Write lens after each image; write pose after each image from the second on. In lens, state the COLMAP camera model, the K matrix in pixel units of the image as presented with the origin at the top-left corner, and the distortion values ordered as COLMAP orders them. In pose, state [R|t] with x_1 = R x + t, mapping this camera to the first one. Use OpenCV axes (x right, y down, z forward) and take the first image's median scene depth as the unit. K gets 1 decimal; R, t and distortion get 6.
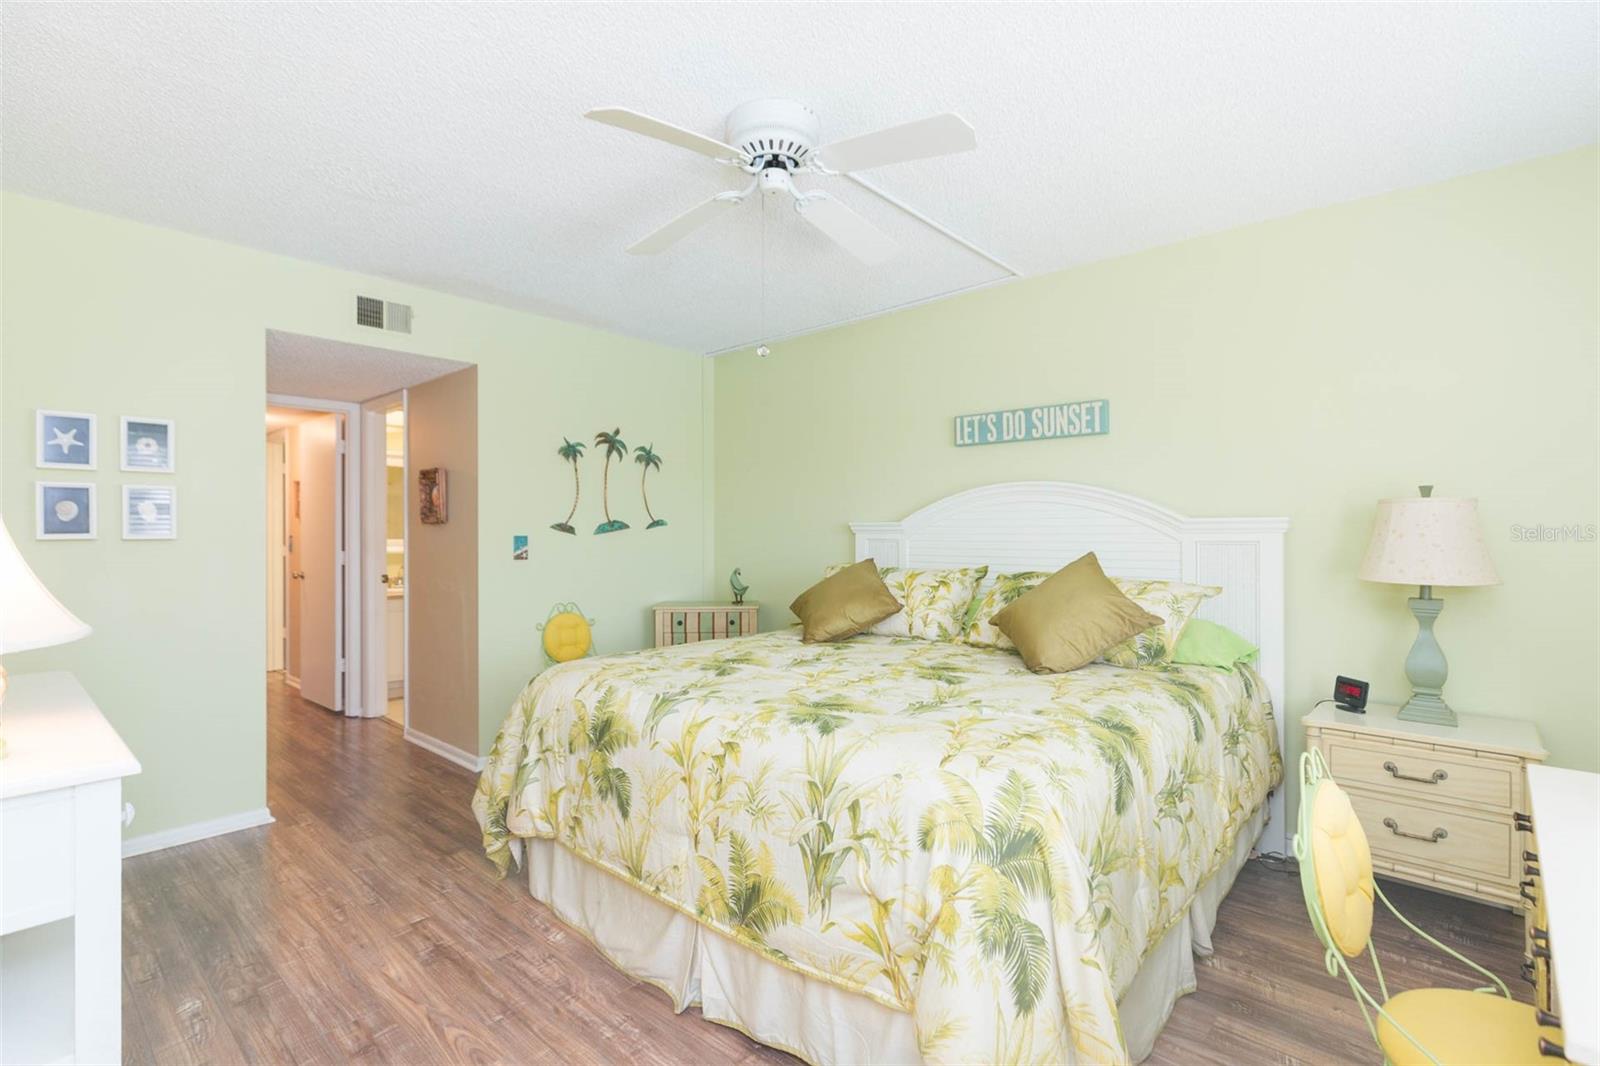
lens RADIAL K [[745.4, 0, 798.2], [0, 745.4, 539.8], [0, 0, 1]] dist [-0.000320, 0.000001]
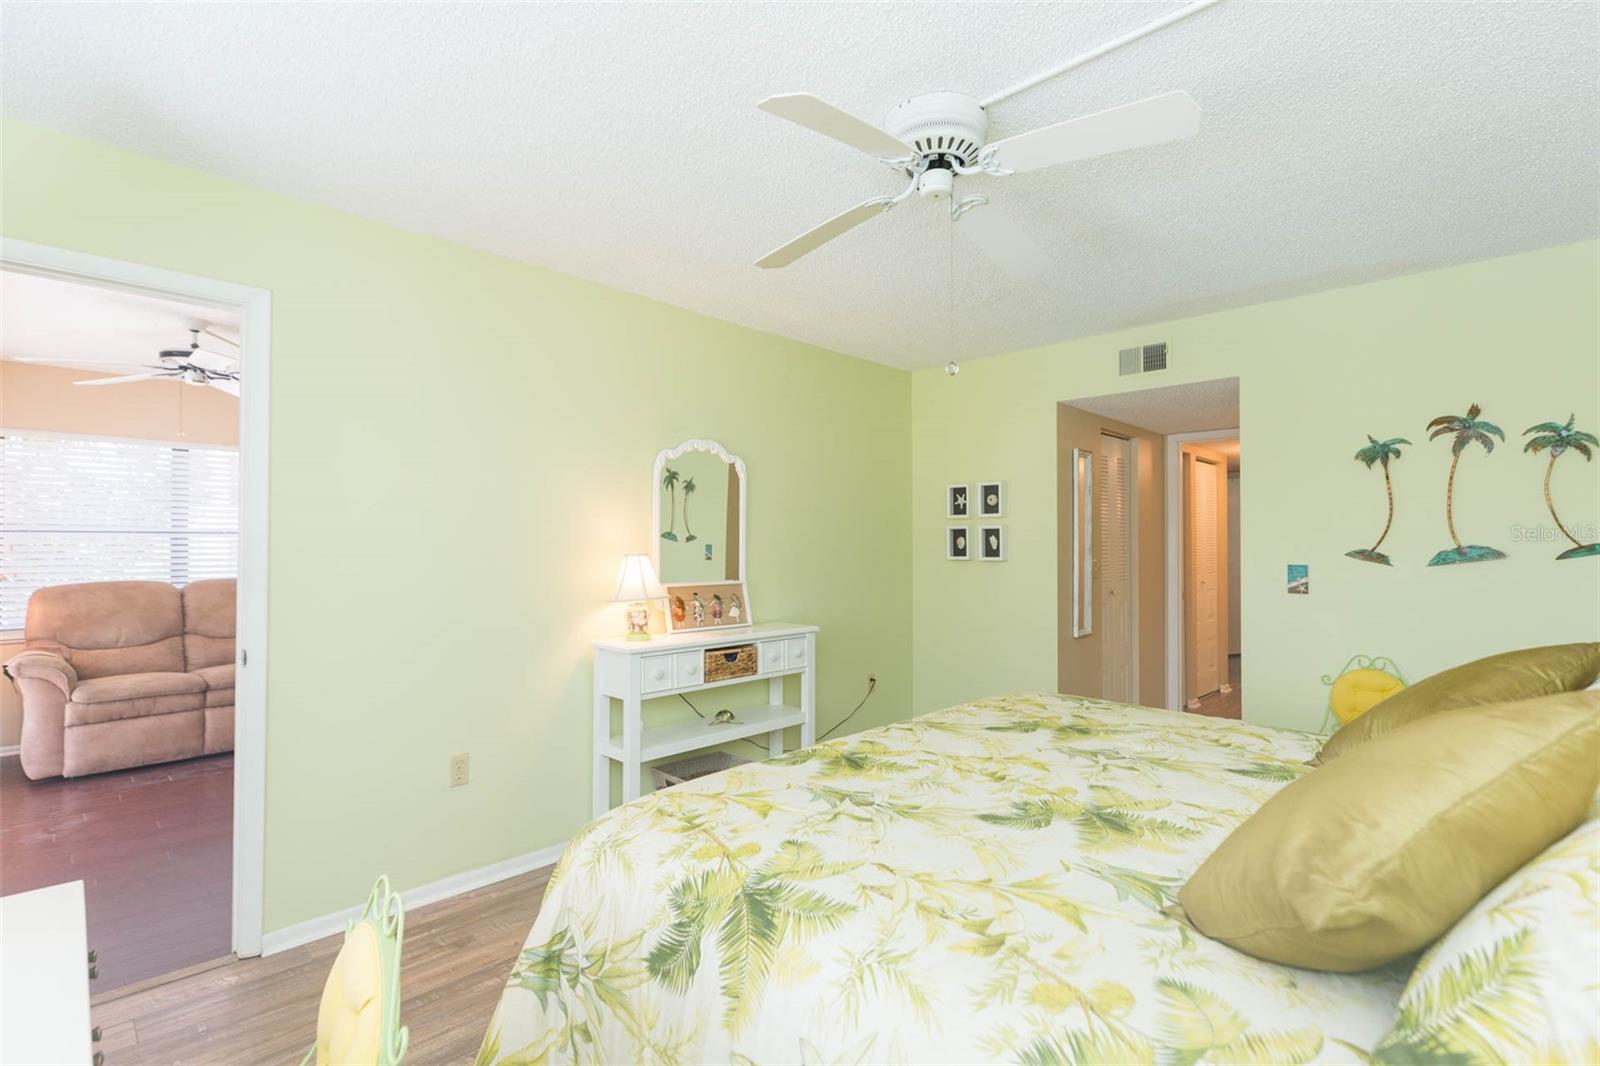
lens RADIAL K [[745.4, 0, 798.2], [0, 745.4, 539.8], [0, 0, 1]] dist [-0.000320, 0.000001]
pose [[-0.065193, -0.004824, -0.997861, 0.526631], [-0.014178, 0.999892, -0.003908, -0.023493], [0.997772, 0.013893, -0.065254, 0.526077]]
